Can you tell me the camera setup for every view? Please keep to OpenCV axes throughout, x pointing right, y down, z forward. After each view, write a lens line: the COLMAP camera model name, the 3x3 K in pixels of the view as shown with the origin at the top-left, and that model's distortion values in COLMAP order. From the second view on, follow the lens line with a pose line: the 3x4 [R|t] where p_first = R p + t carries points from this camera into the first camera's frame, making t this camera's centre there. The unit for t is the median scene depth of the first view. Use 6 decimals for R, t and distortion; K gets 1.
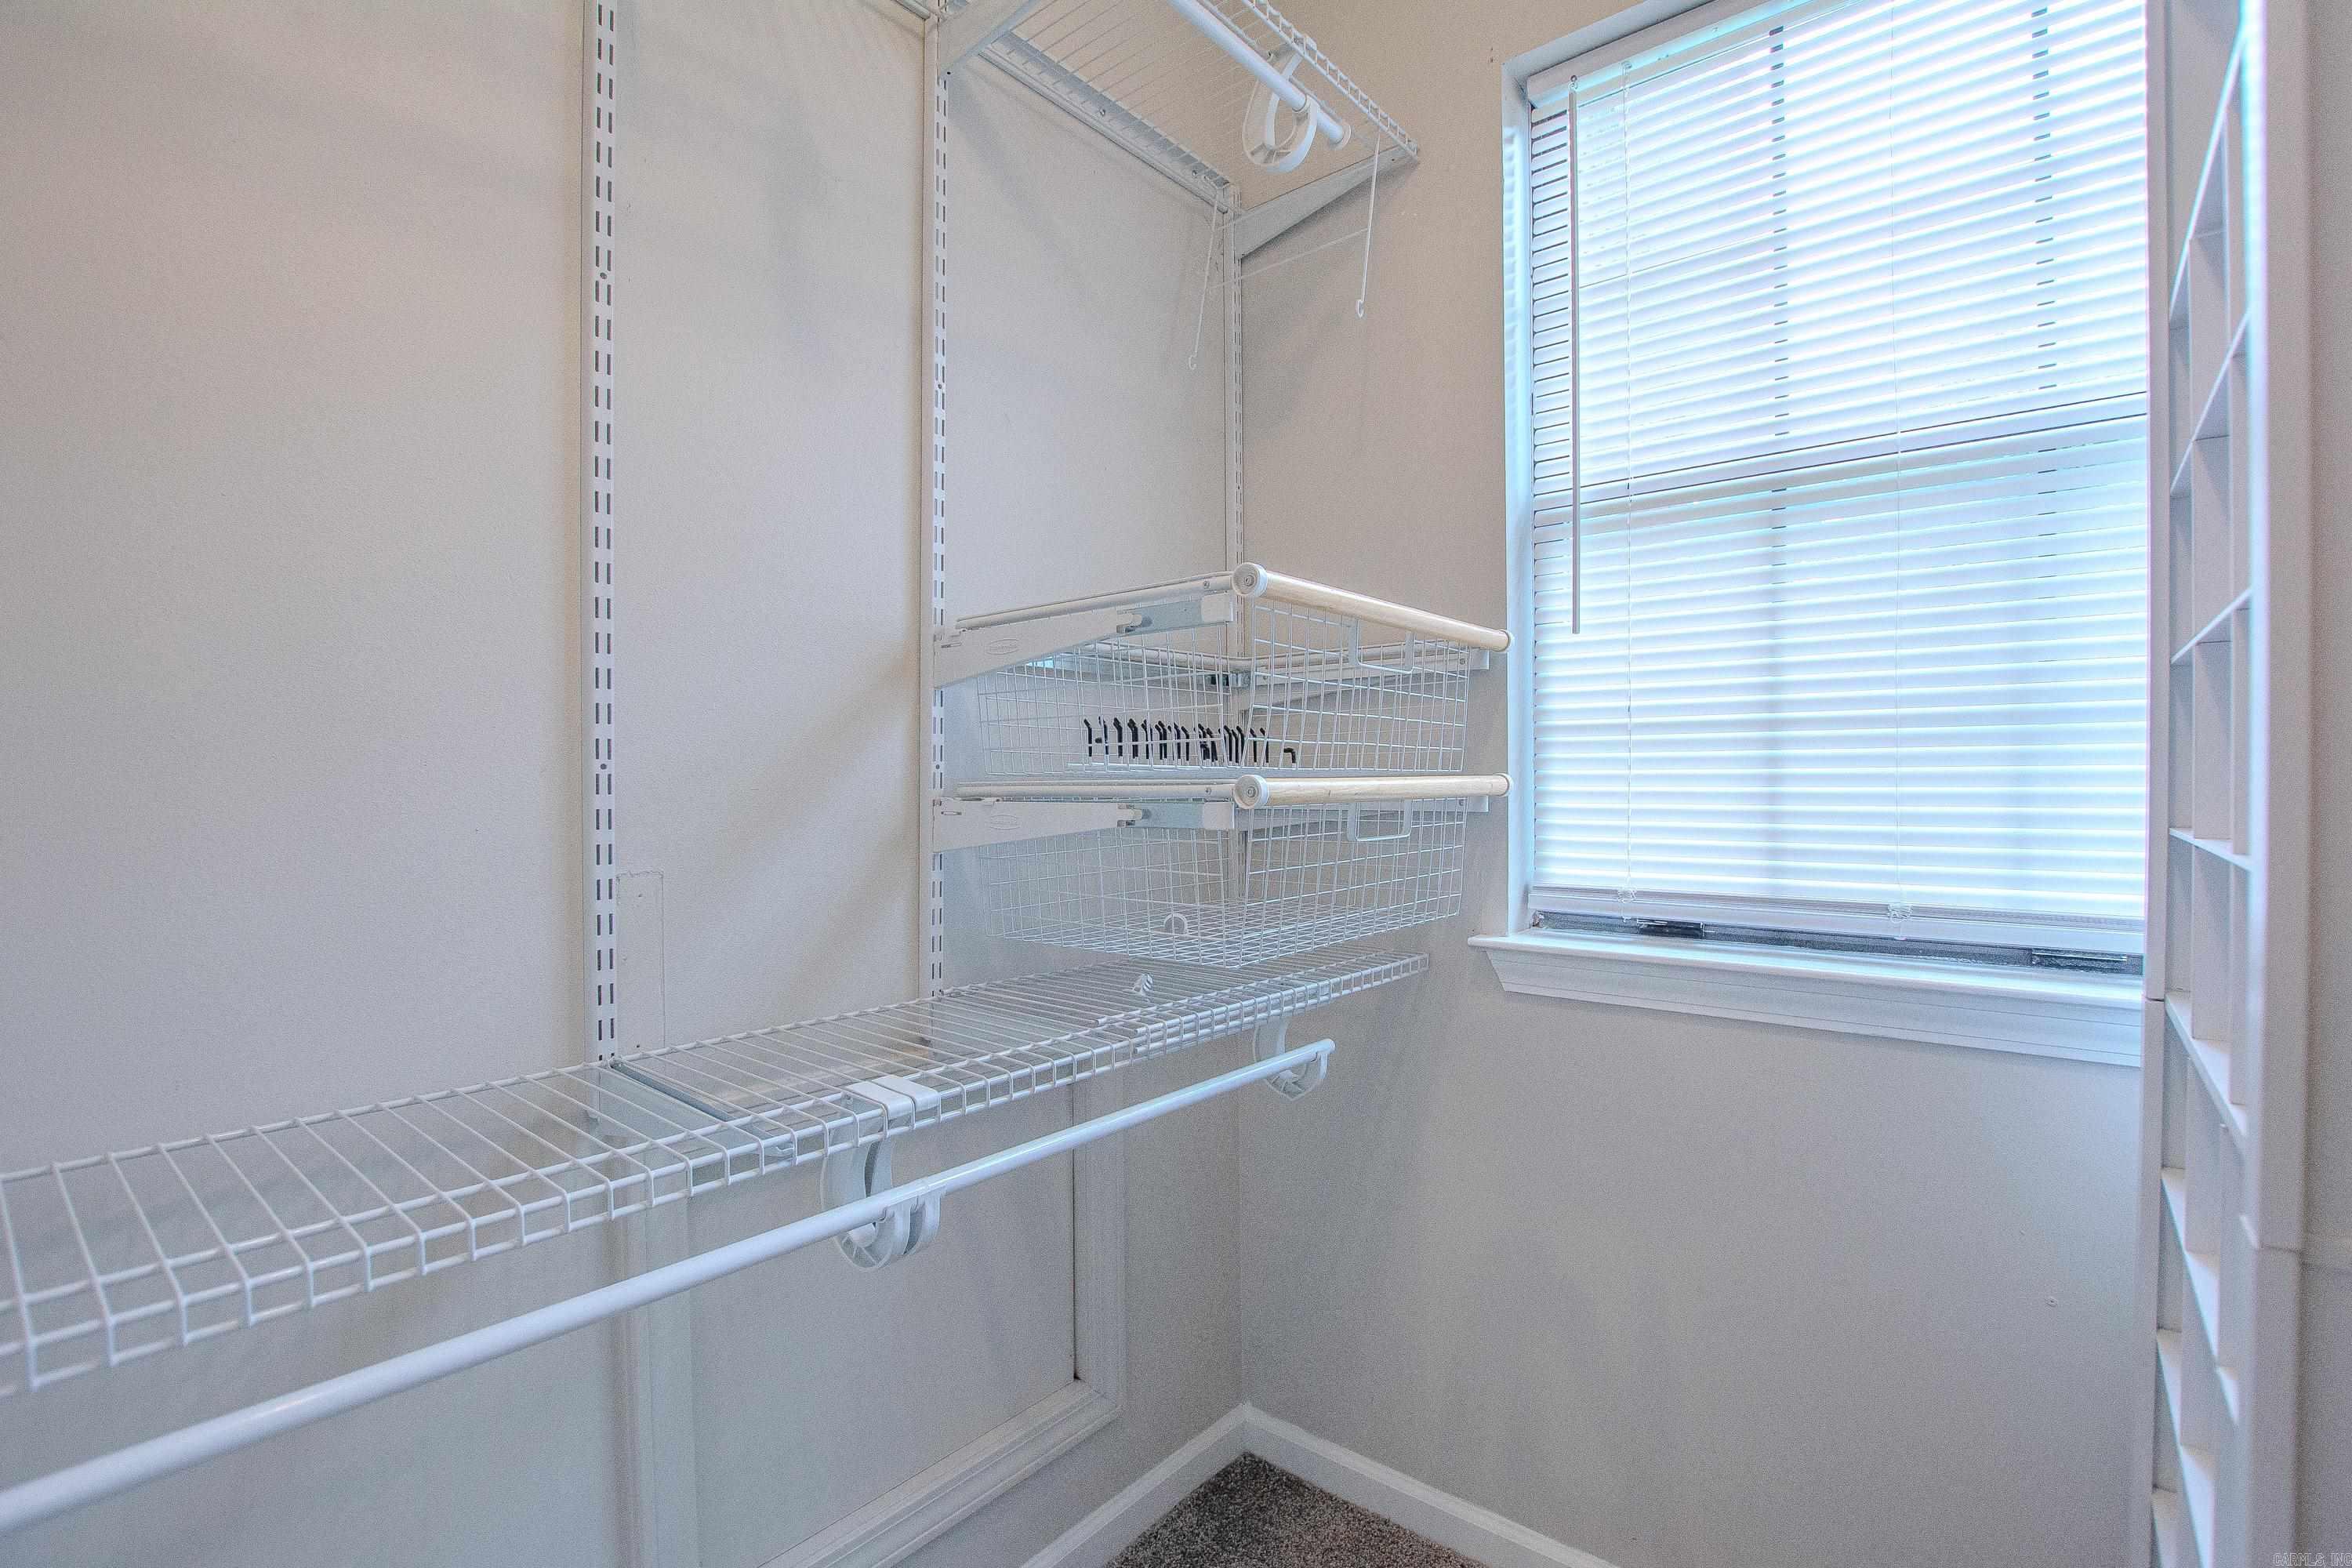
lens RADIAL K [[1039.0, 0, 1186.8], [0, 1039.0, 785.1], [0, 0, 1]] dist [-0.038495, 0.005223]
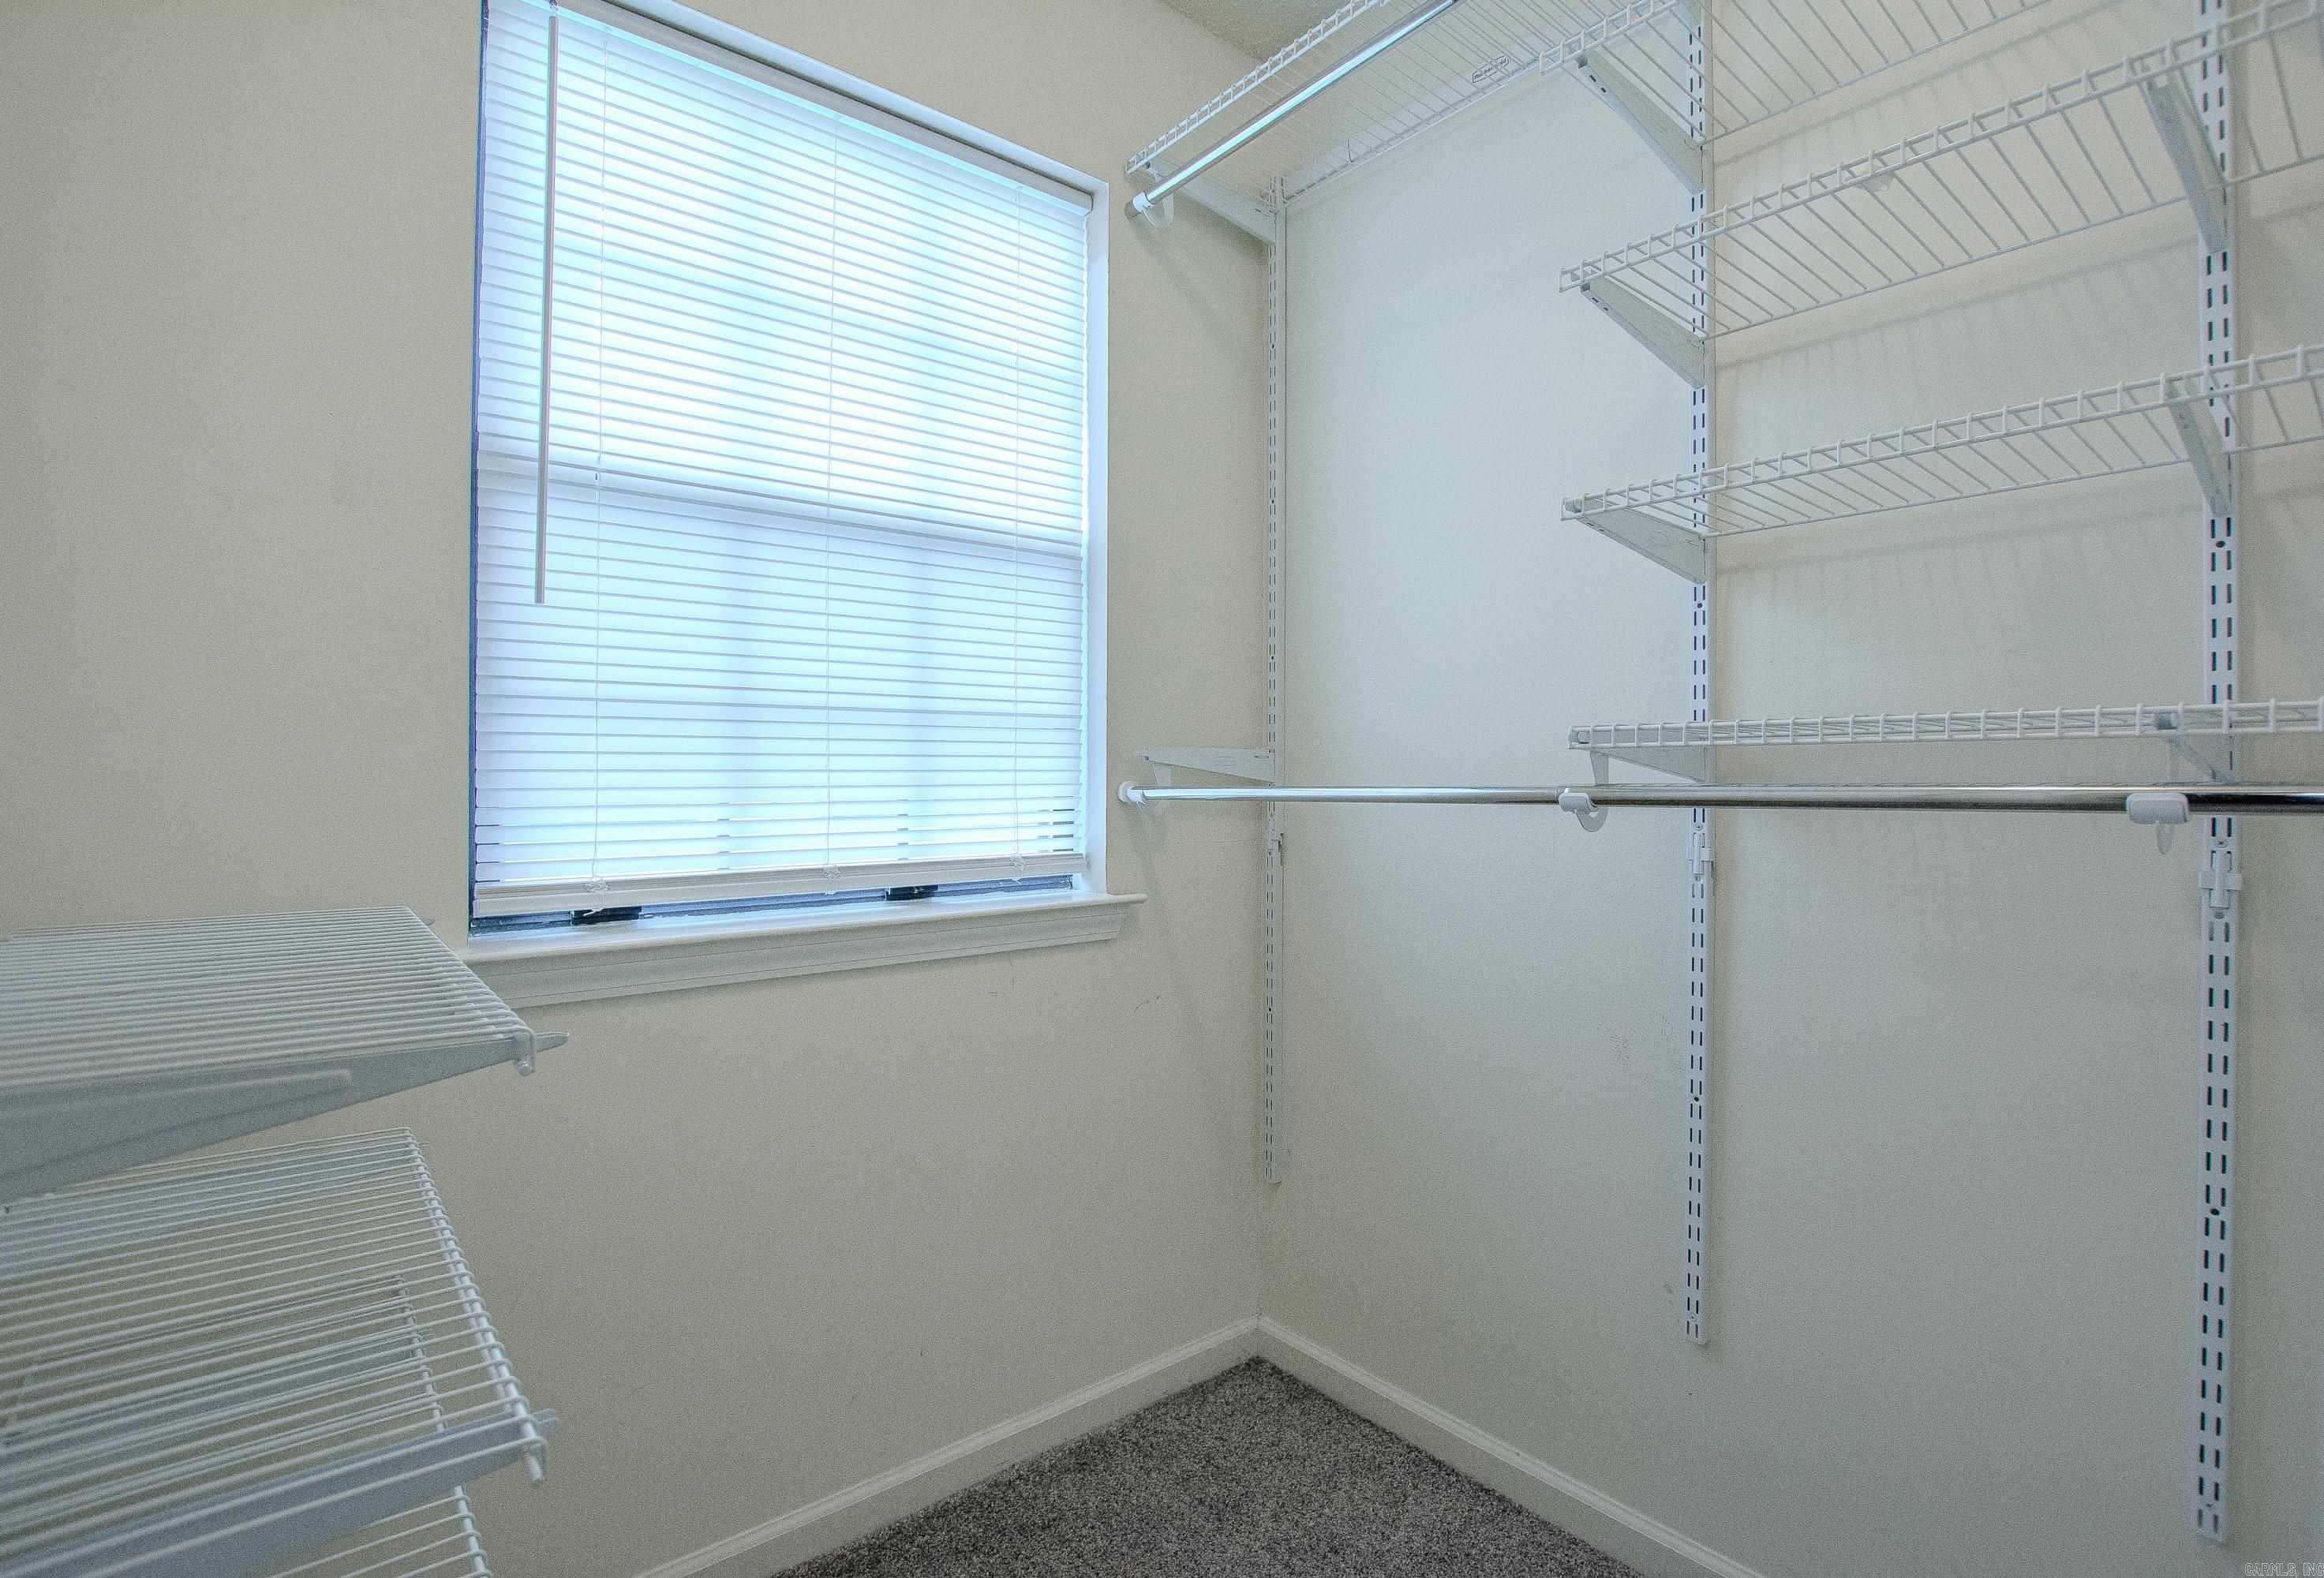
lens RADIAL K [[1033.6, 0, 1162.0], [0, 1033.6, 789.0], [0, 0, 1]] dist [0.000334, 0.000020]
pose [[0.158224, -0.005983, 0.987385, -0.461736], [-0.011908, 0.999897, 0.007967, -0.000091], [-0.987331, -0.013018, 0.158137, 0.318083]]
